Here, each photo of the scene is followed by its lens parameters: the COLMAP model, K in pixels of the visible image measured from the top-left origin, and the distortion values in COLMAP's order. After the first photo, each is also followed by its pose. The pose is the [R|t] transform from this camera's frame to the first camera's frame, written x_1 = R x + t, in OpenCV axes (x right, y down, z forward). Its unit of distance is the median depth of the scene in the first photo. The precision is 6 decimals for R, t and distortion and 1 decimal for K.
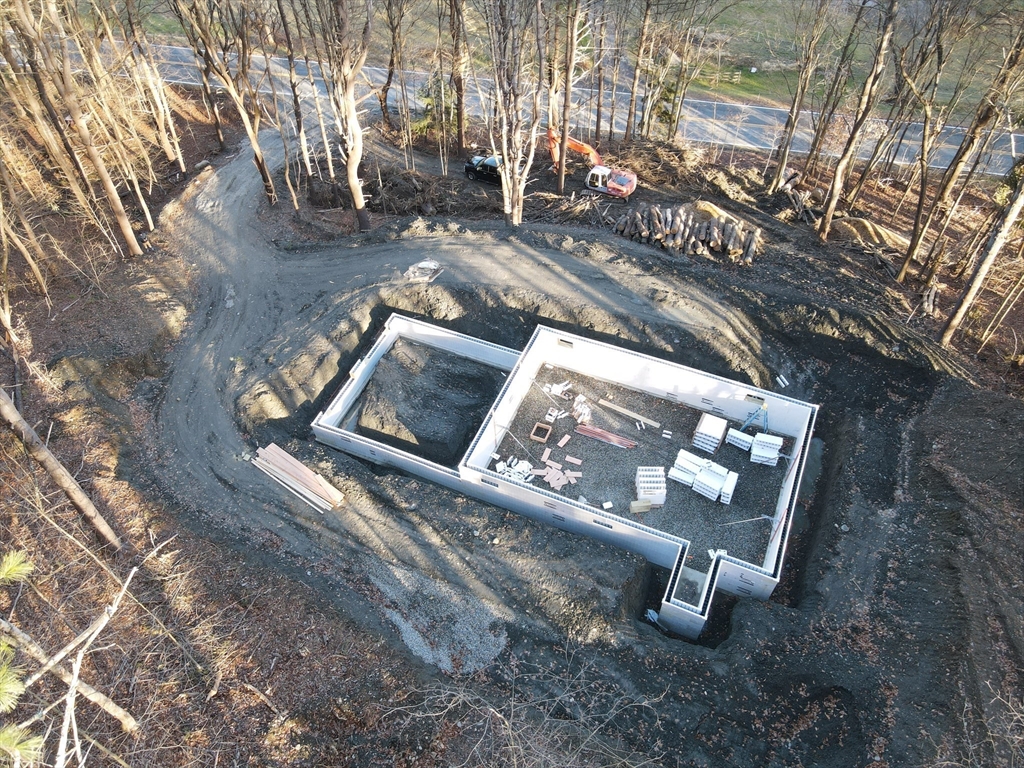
lens RADIAL K [[753.6, 0, 509.9], [0, 753.6, 376.2], [0, 0, 1]] dist [0.000705, 0.025054]
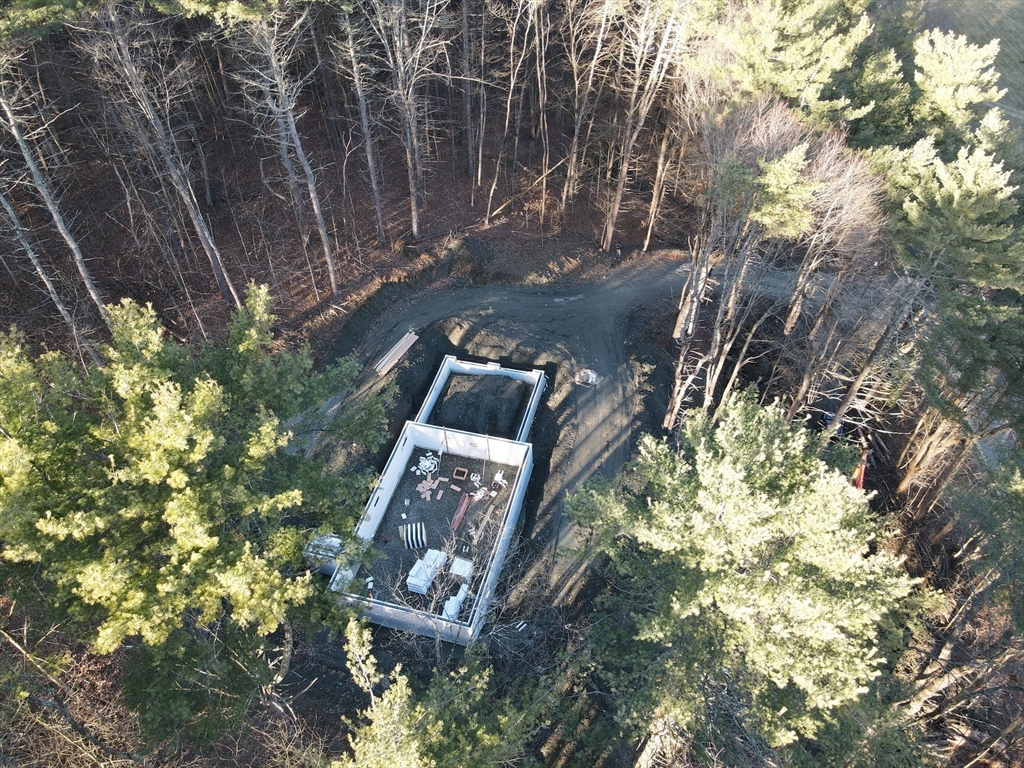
lens RADIAL K [[753.6, 0, 518.1], [0, 753.6, 381.5], [0, 0, 1]] dist [0.000705, 0.025054]
pose [[0.147515, 0.738953, -0.657410, 0.844424], [-0.737815, 0.524876, 0.424423, -0.686597], [0.658687, 0.422439, 0.622637, 0.092574]]
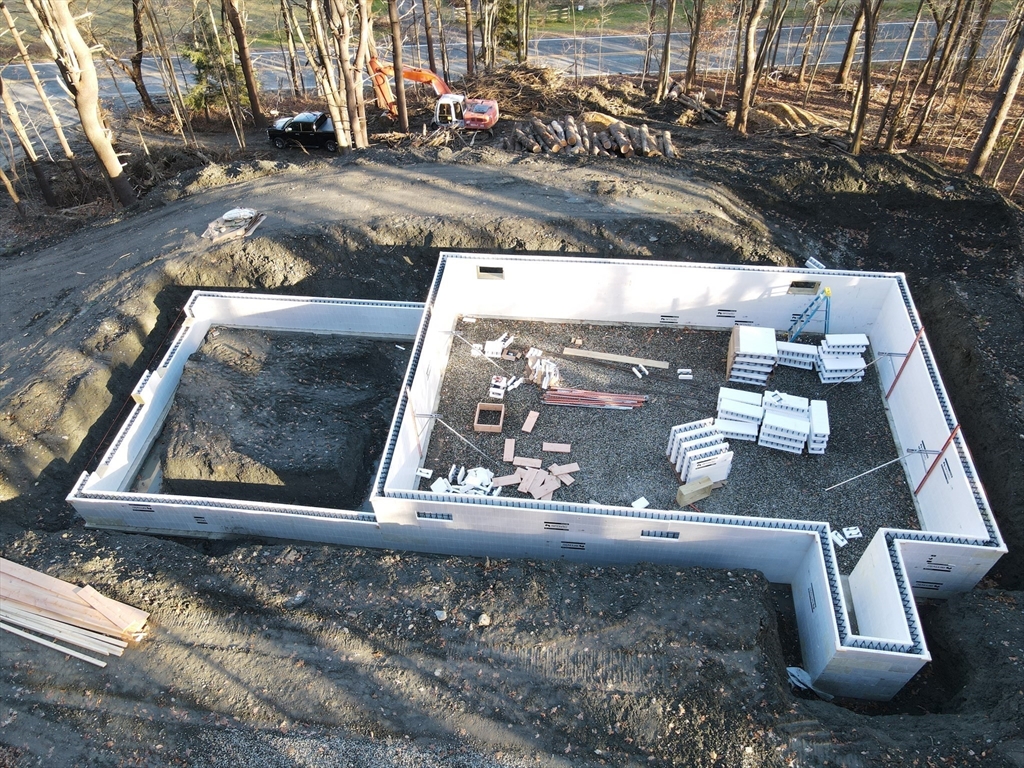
lens RADIAL K [[753.6, 0, 510.3], [0, 753.6, 377.1], [0, 0, 1]] dist [0.000705, 0.025054]
pose [[0.955592, -0.212219, 0.204467, -0.055419], [0.225758, 0.973141, -0.045059, 0.071410], [-0.189413, 0.089218, 0.977836, 0.397653]]
